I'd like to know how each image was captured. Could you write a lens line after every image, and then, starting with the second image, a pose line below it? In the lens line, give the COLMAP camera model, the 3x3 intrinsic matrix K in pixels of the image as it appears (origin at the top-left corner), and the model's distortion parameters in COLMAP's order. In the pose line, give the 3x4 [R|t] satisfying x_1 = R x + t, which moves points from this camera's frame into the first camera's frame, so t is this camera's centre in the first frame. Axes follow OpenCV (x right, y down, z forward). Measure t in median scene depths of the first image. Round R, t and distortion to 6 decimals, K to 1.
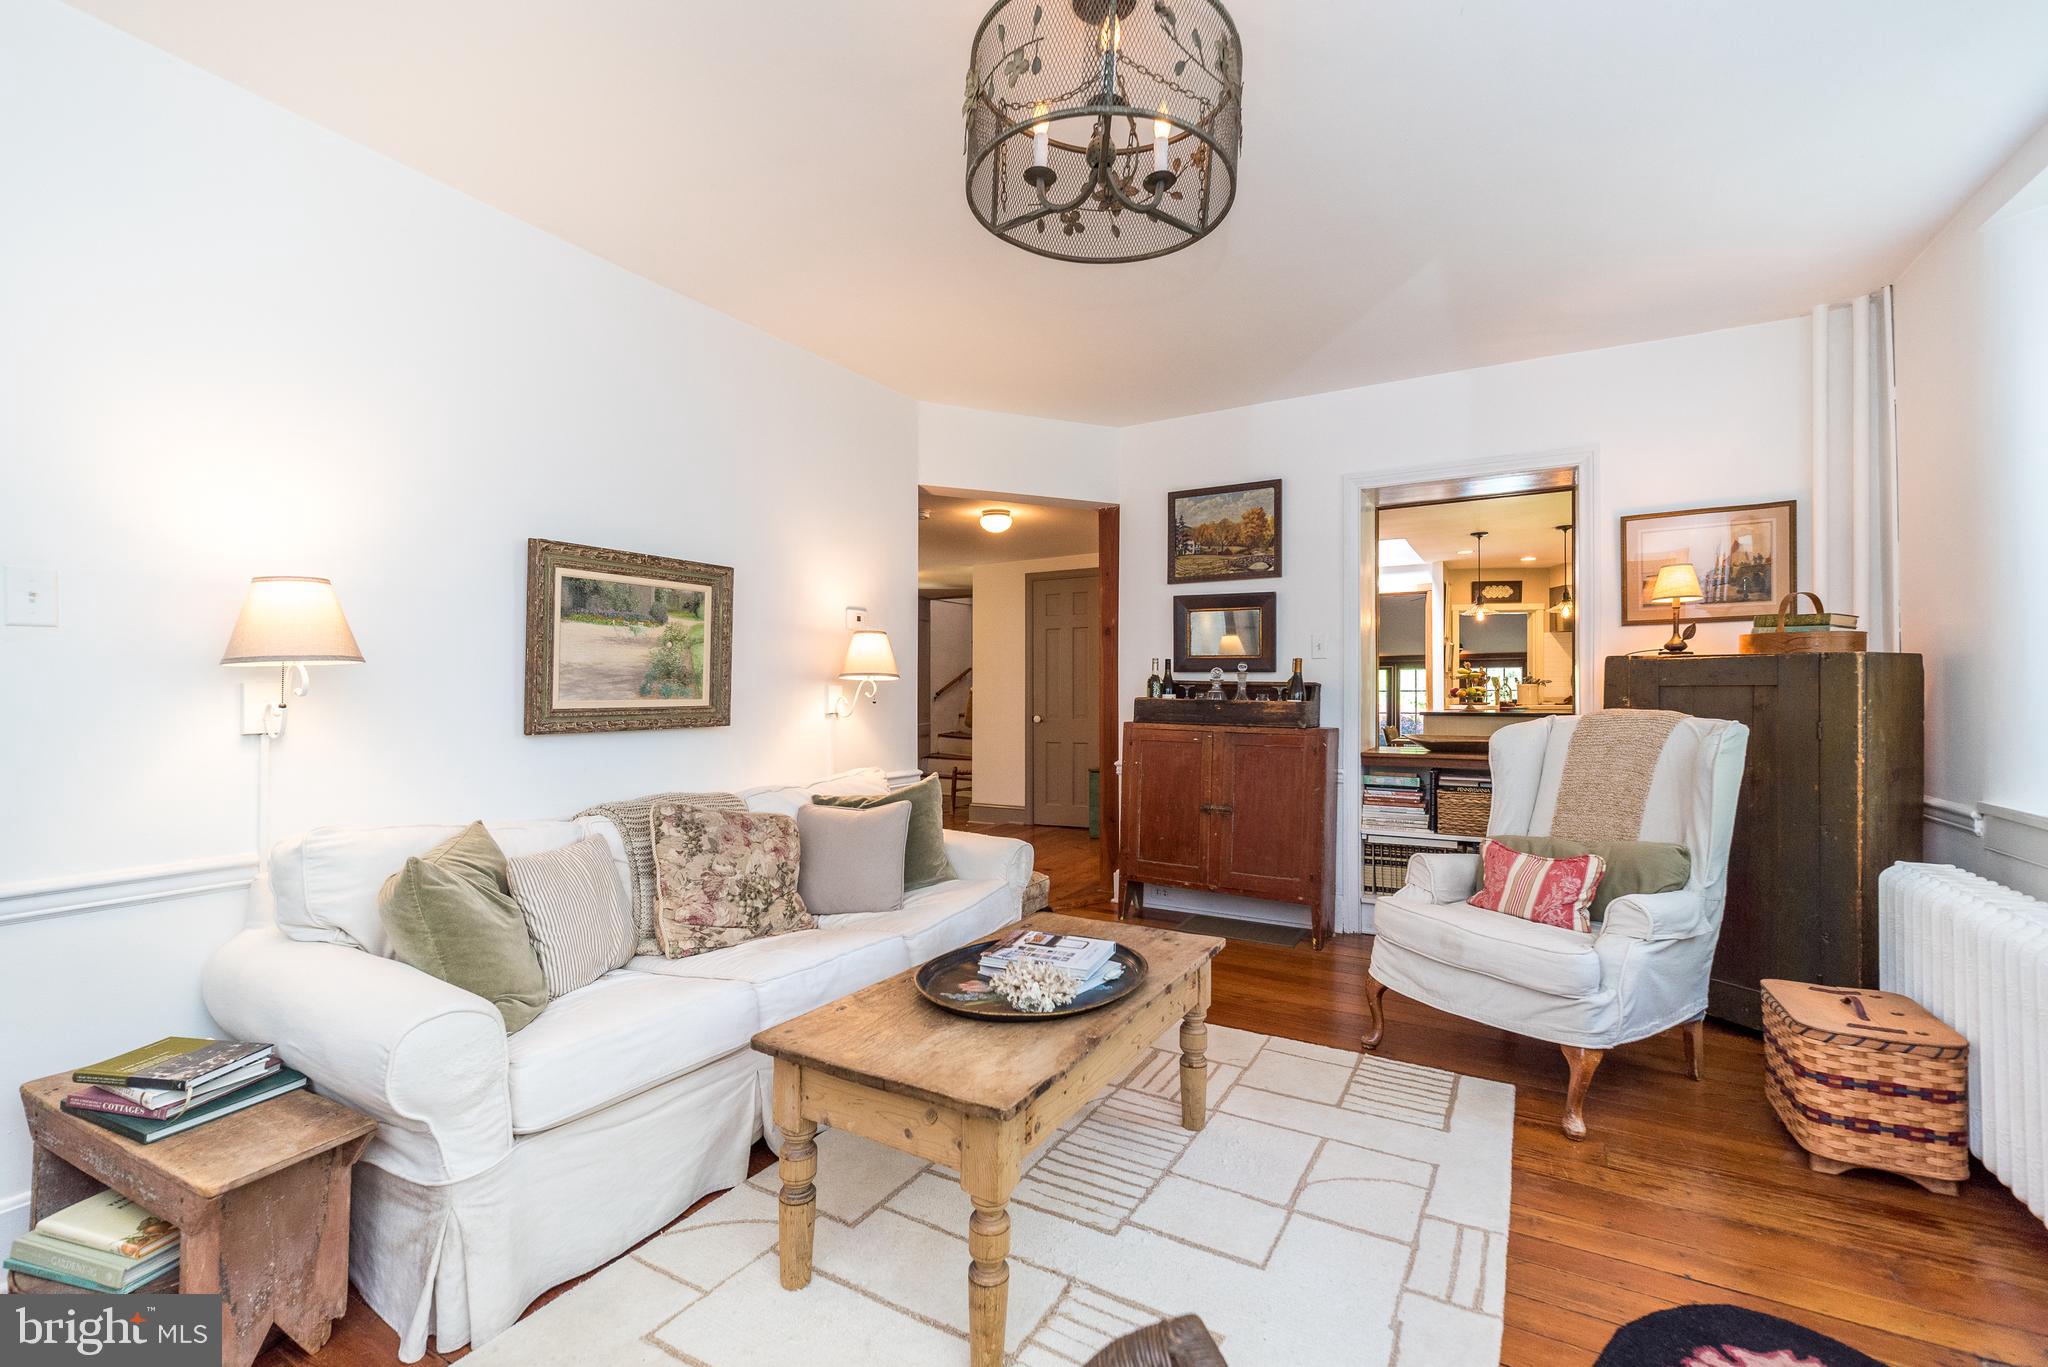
lens RADIAL K [[888.0, 0, 1023.3], [0, 888.0, 679.7], [0, 0, 1]] dist [0.002546, 0.000429]
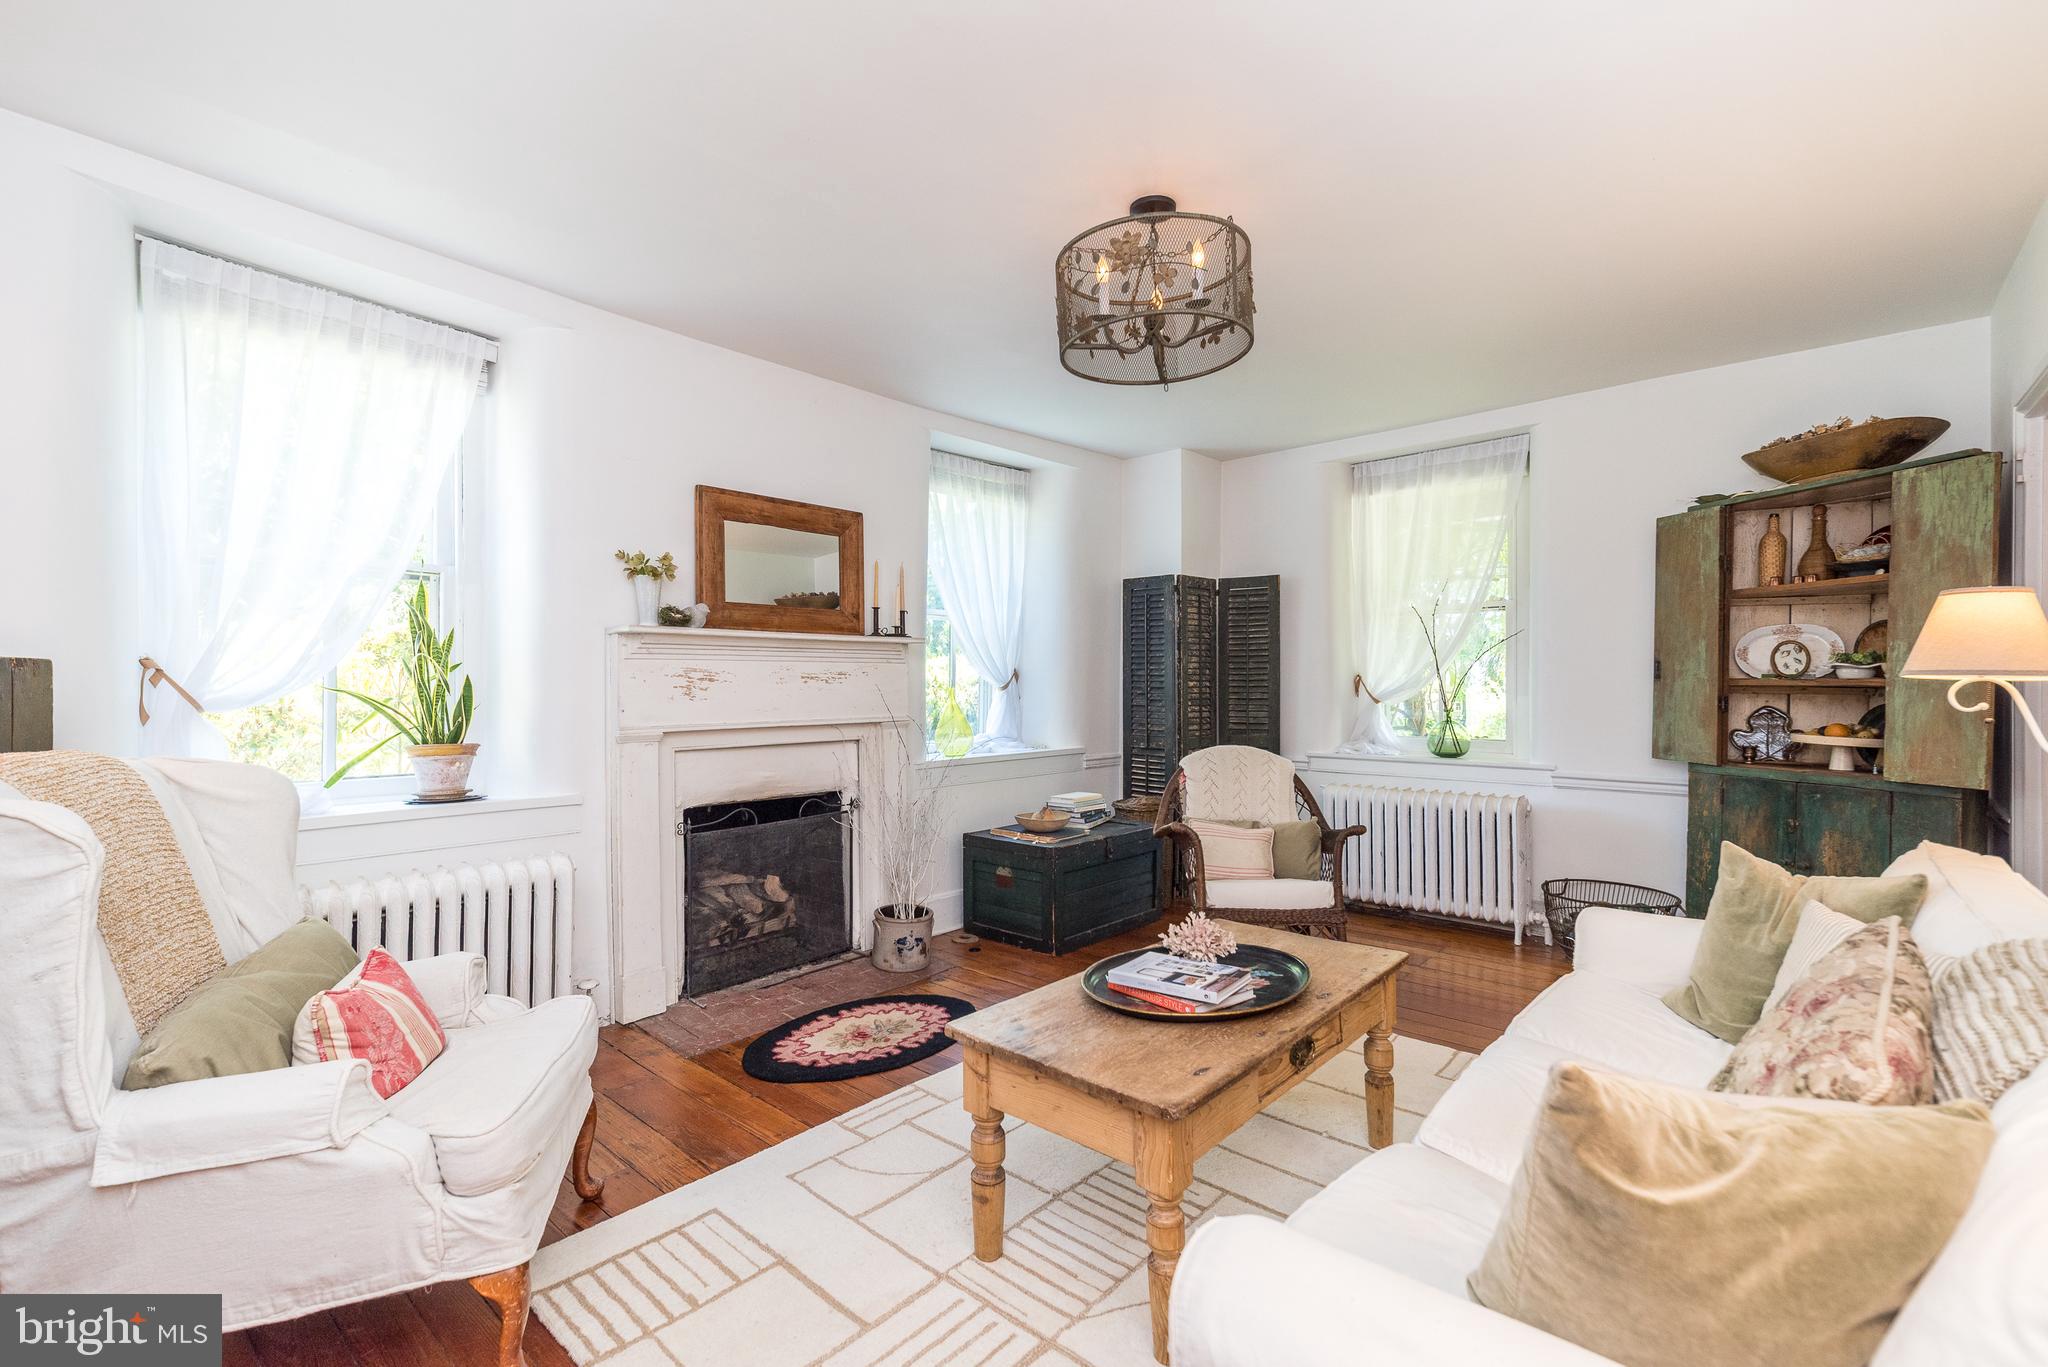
lens RADIAL K [[888.0, 0, 1025.4], [0, 888.0, 689.7], [0, 0, 1]] dist [0.002546, 0.000429]
pose [[-0.979951, -0.000496, 0.199238, 0.001598], [-0.001432, 0.999989, -0.004553, -0.001450], [-0.199233, -0.004747, -0.979941, 1.984859]]
